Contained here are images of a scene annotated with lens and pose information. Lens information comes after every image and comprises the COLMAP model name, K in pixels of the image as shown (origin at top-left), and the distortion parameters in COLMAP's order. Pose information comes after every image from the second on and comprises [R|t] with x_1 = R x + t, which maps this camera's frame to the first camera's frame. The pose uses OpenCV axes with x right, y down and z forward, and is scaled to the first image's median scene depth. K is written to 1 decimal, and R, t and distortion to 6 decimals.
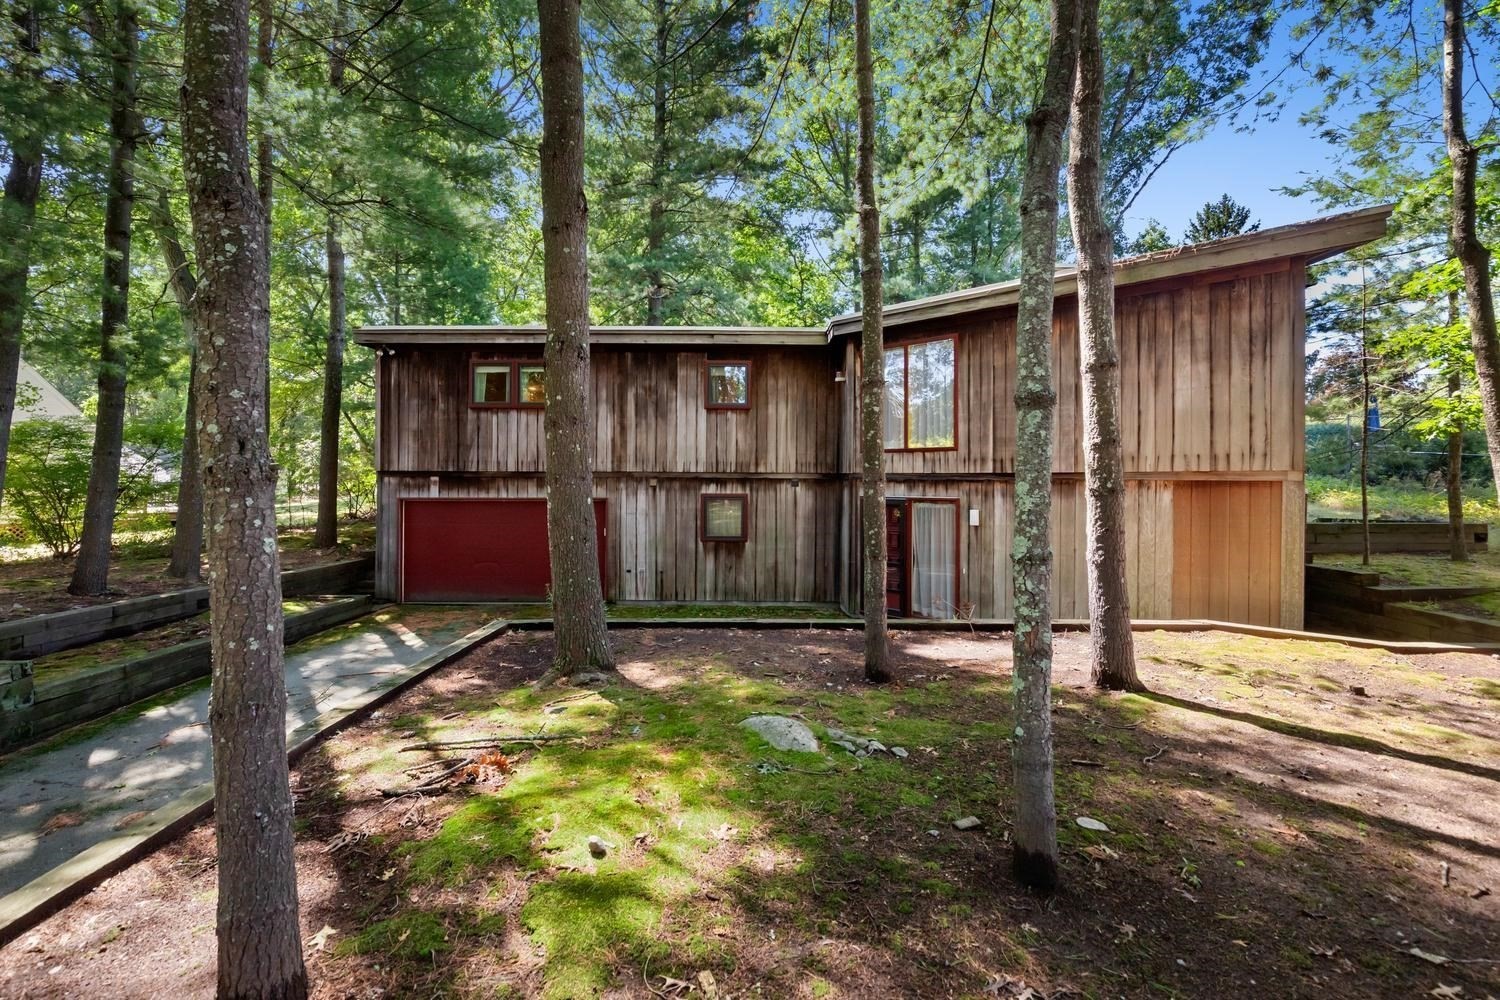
lens RADIAL K [[686.0, 0, 742.9], [0, 686.0, 477.5], [0, 0, 1]] dist [0.009653, -0.002632]
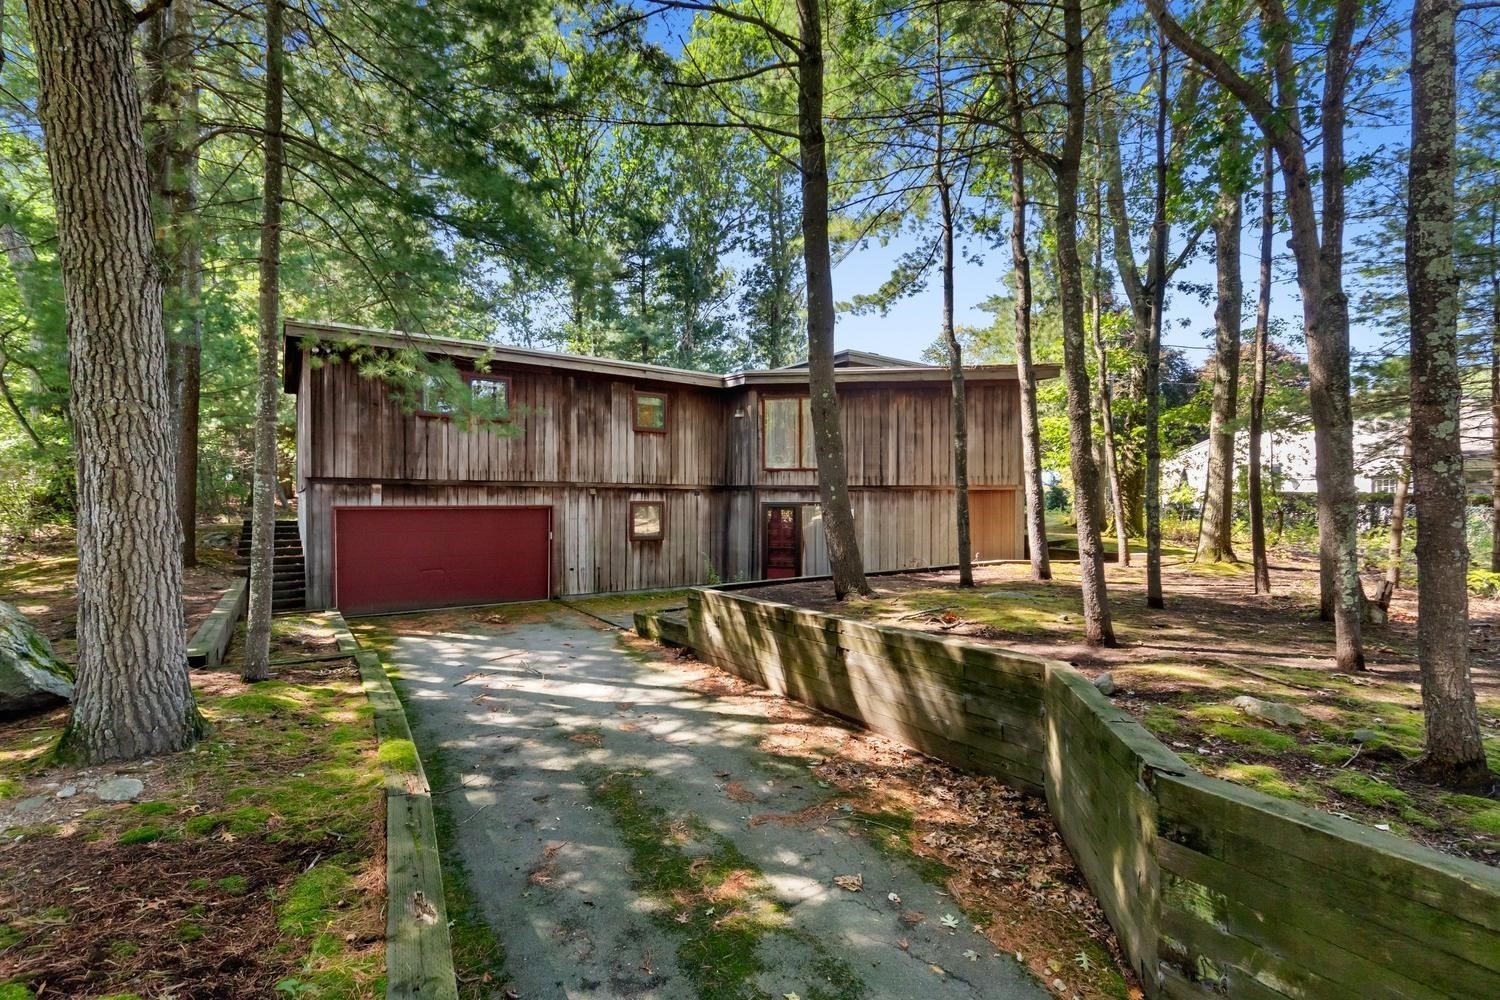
lens RADIAL K [[686.0, 0, 745.9], [0, 686.0, 505.4], [0, 0, 1]] dist [0.009653, -0.002632]
pose [[0.811273, -0.004972, 0.584647, -0.598901], [-0.001529, 0.999942, 0.010625, 0.017663], [-0.584666, -0.009514, 0.811218, -0.093124]]
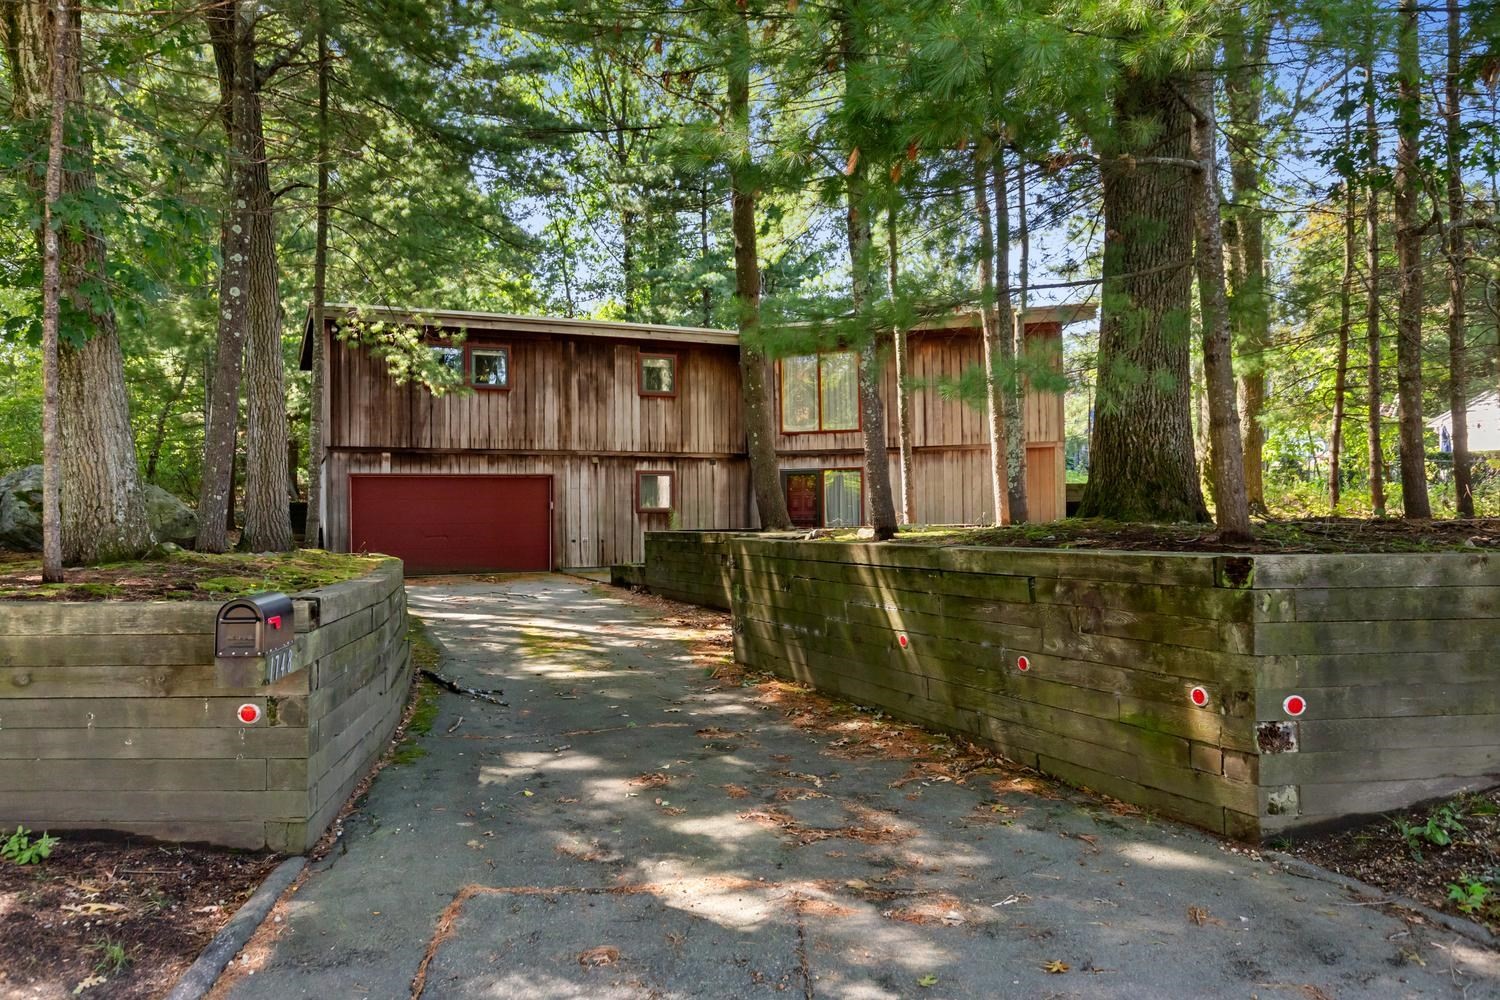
lens RADIAL K [[1132.8, 0, 748.4], [0, 1132.8, 494.7], [0, 0, 1]] dist [0.007944, 0.000680]
pose [[0.907127, -0.003376, 0.420845, -0.675888], [0.013502, 0.999687, -0.021084, 0.104838], [-0.420641, 0.024808, 0.906888, -0.762008]]
